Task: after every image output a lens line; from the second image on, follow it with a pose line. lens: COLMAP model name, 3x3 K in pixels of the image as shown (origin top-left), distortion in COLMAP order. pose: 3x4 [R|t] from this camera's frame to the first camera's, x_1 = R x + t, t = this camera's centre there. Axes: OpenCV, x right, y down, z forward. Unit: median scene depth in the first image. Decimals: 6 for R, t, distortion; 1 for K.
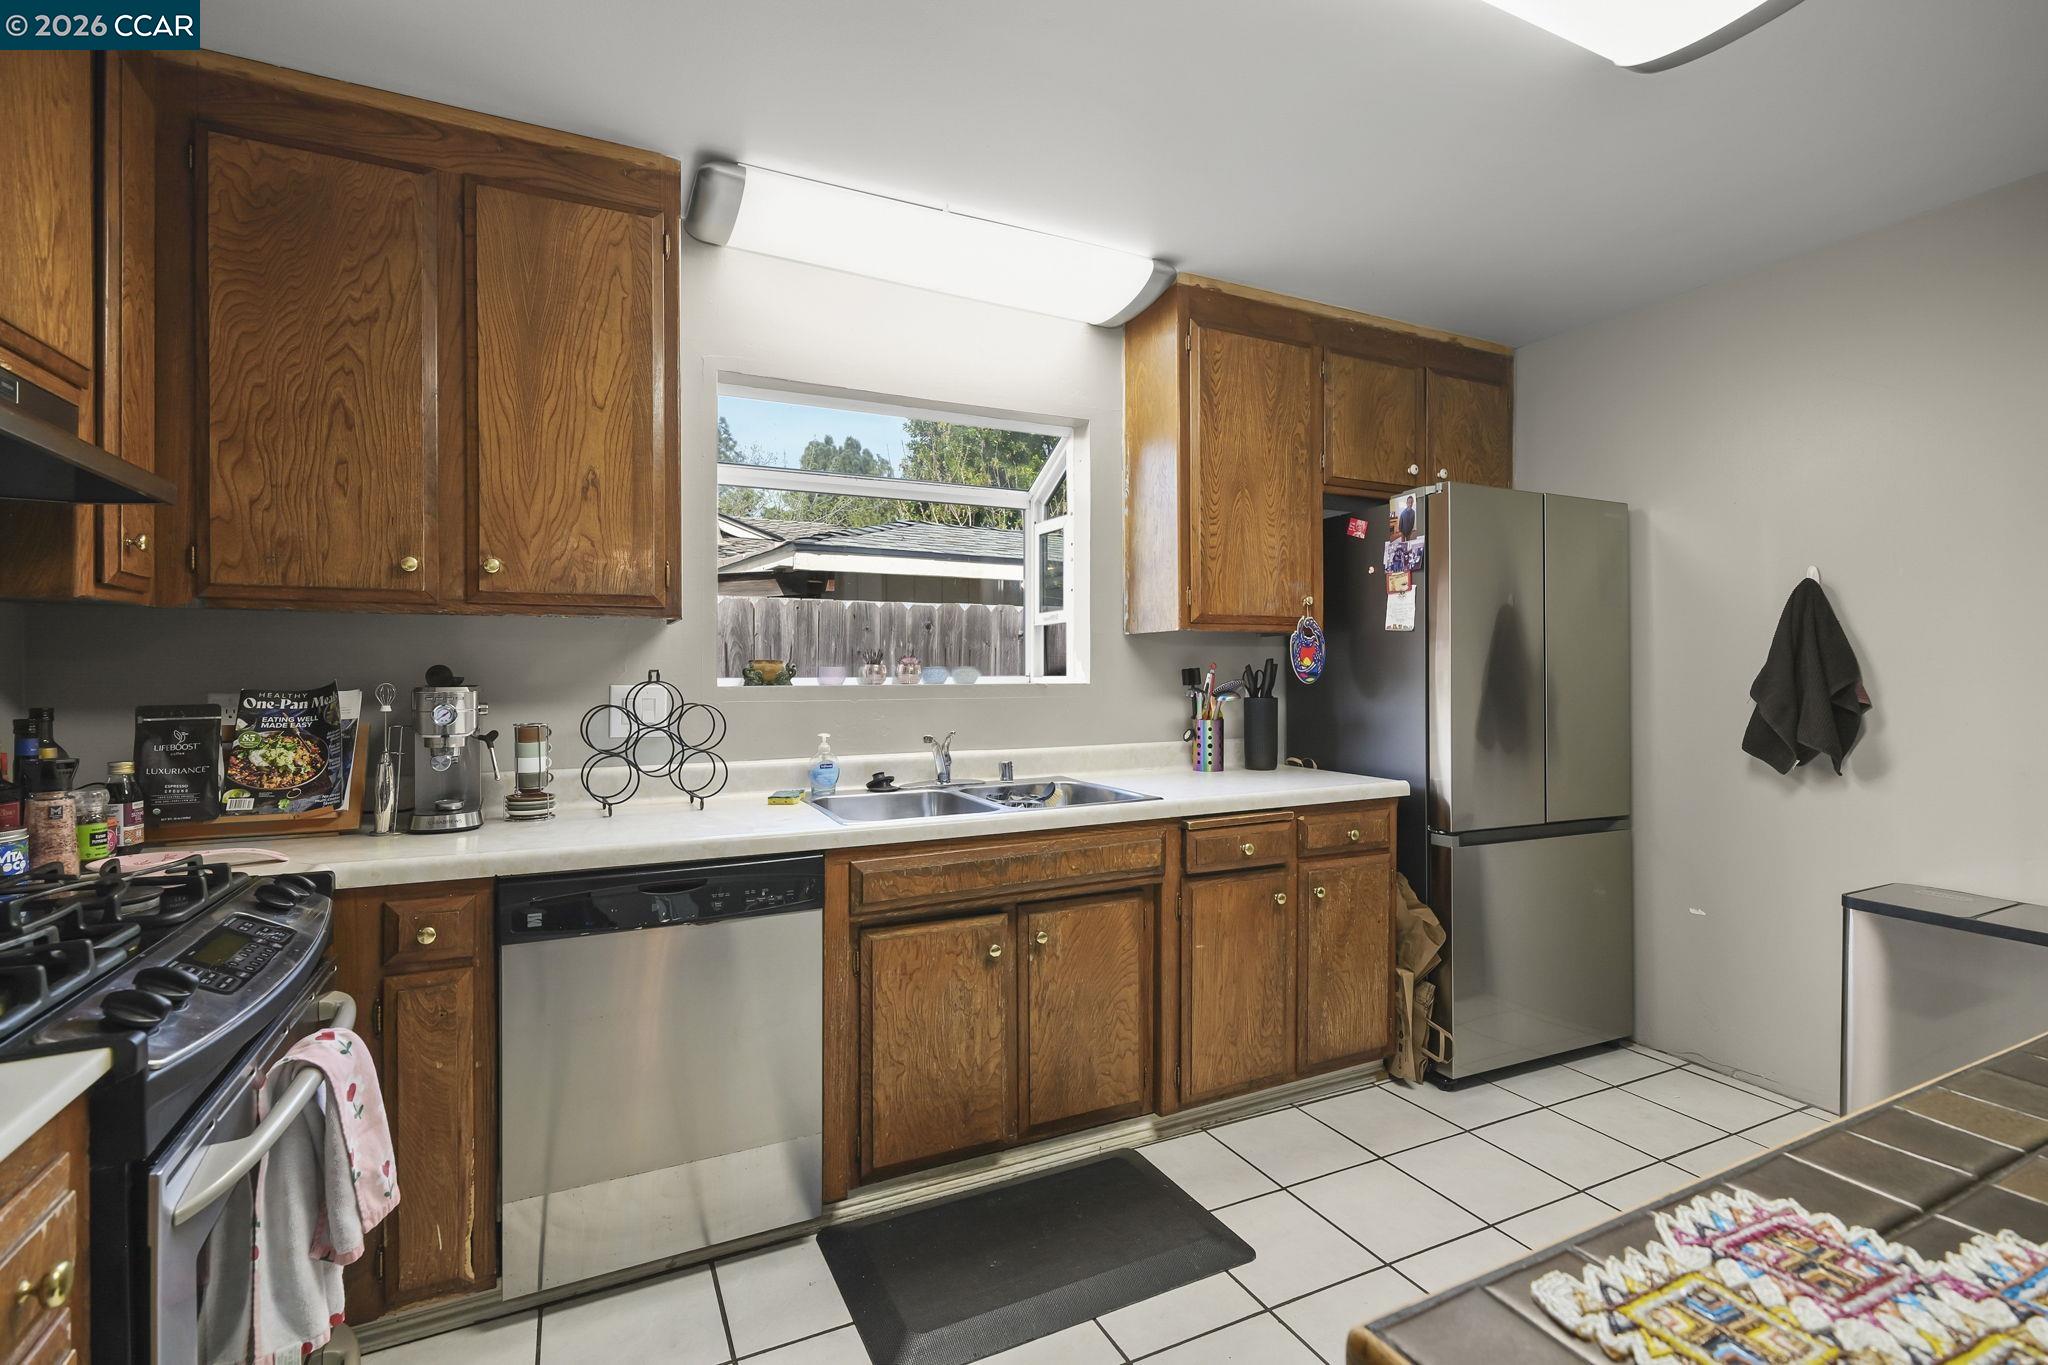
lens RADIAL K [[926.1, 0, 1026.0], [0, 926.1, 674.9], [0, 0, 1]] dist [-0.000057, 0.000629]
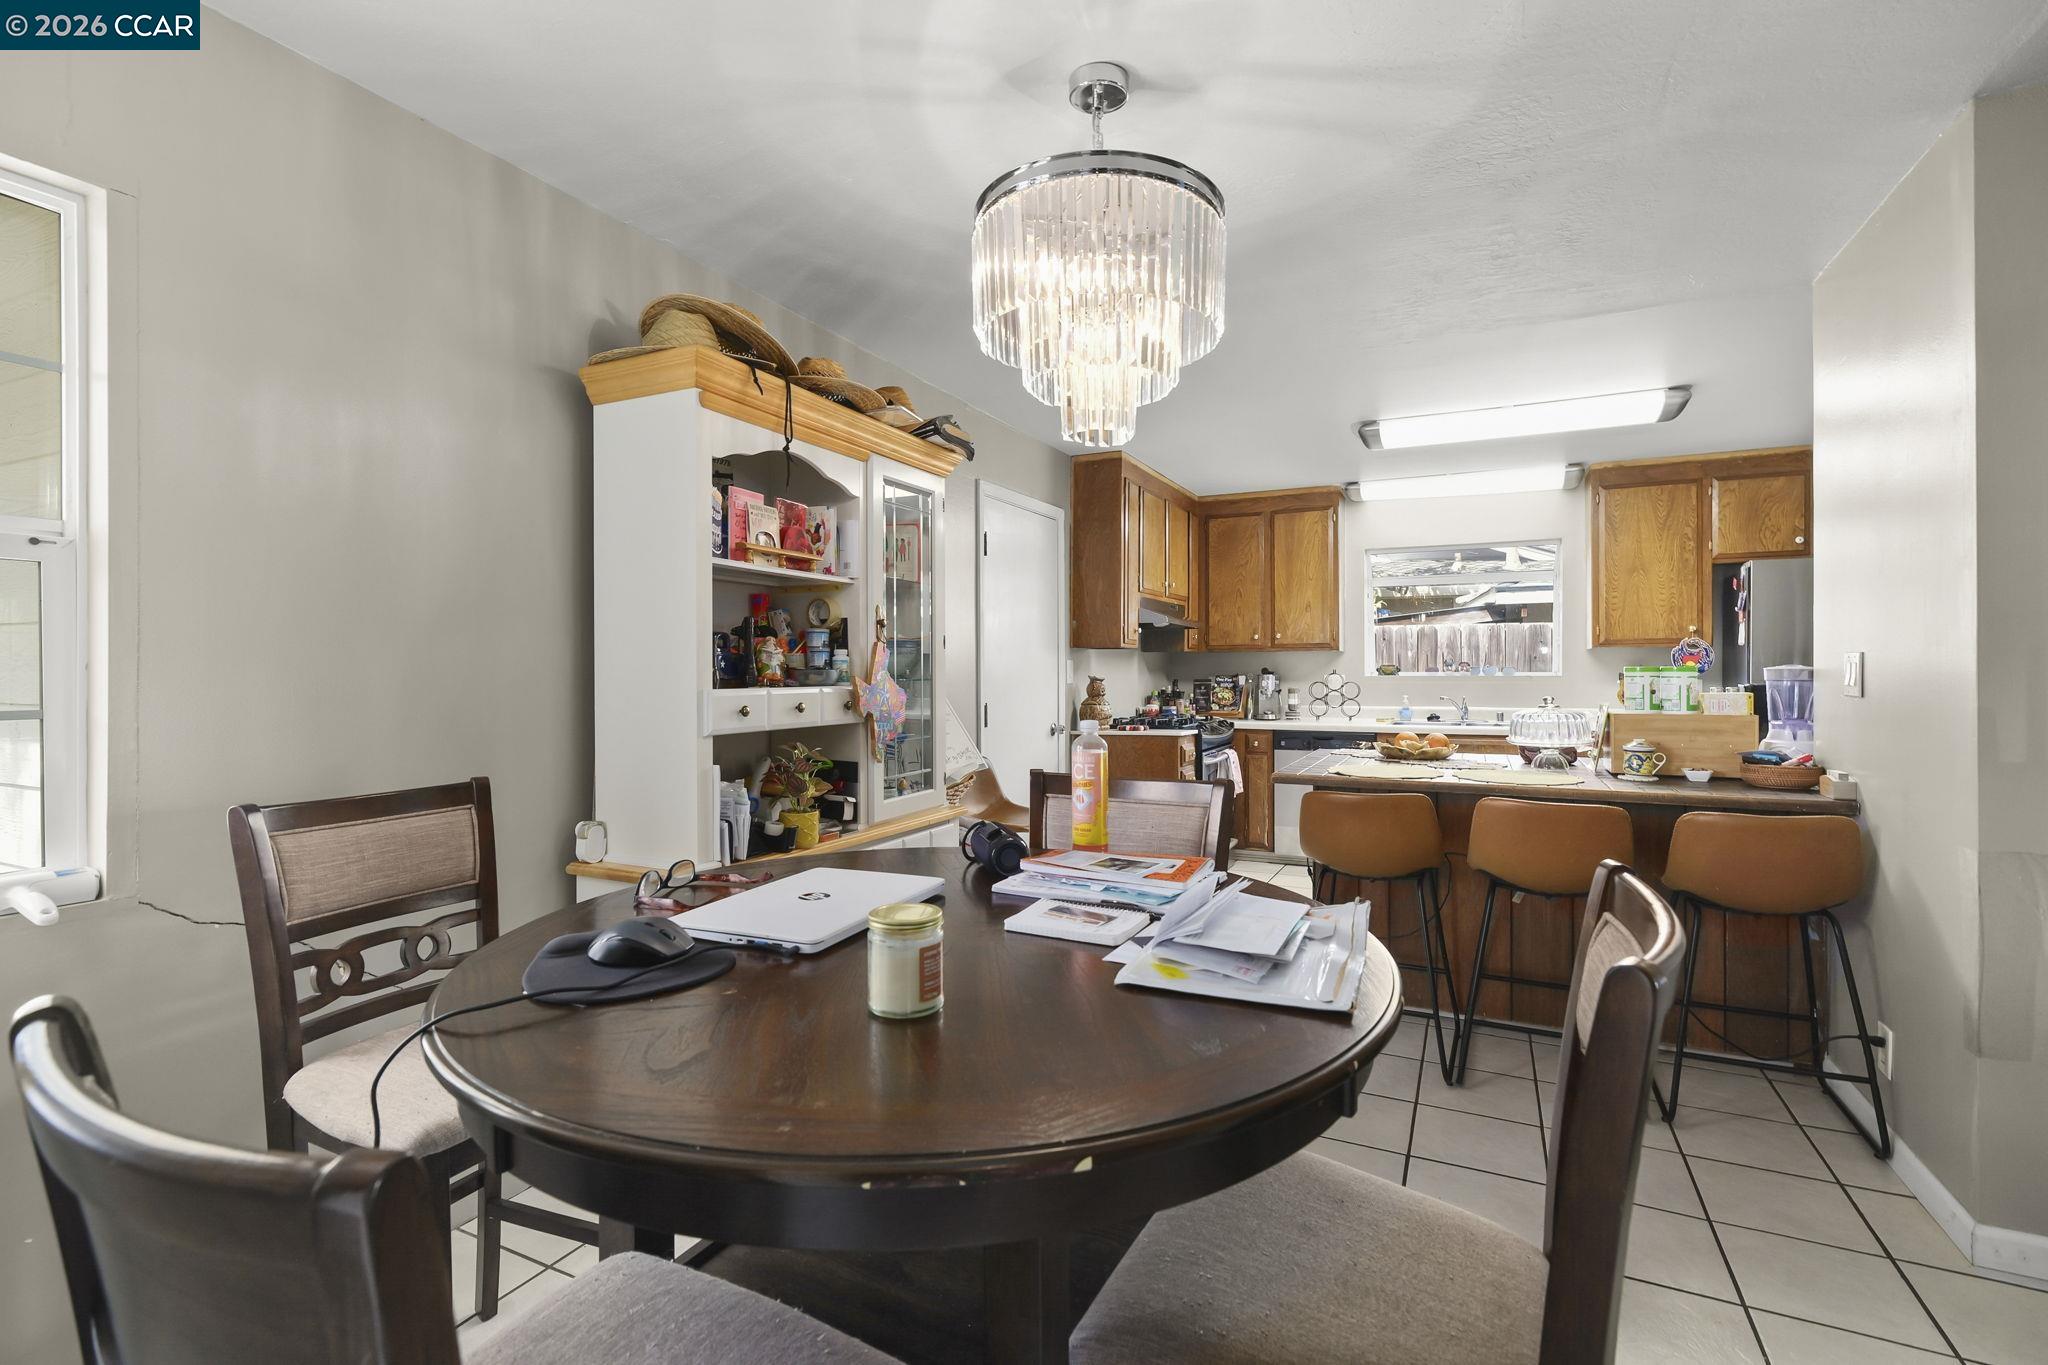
lens RADIAL K [[926.1, 0, 1026.0], [0, 926.1, 674.9], [0, 0, 1]] dist [-0.000057, 0.000629]
pose [[0.611615, 0.002501, -0.791152, 1.337248], [-0.002465, 0.999996, 0.001256, 0.011531], [0.791152, 0.001182, 0.611618, -1.540998]]
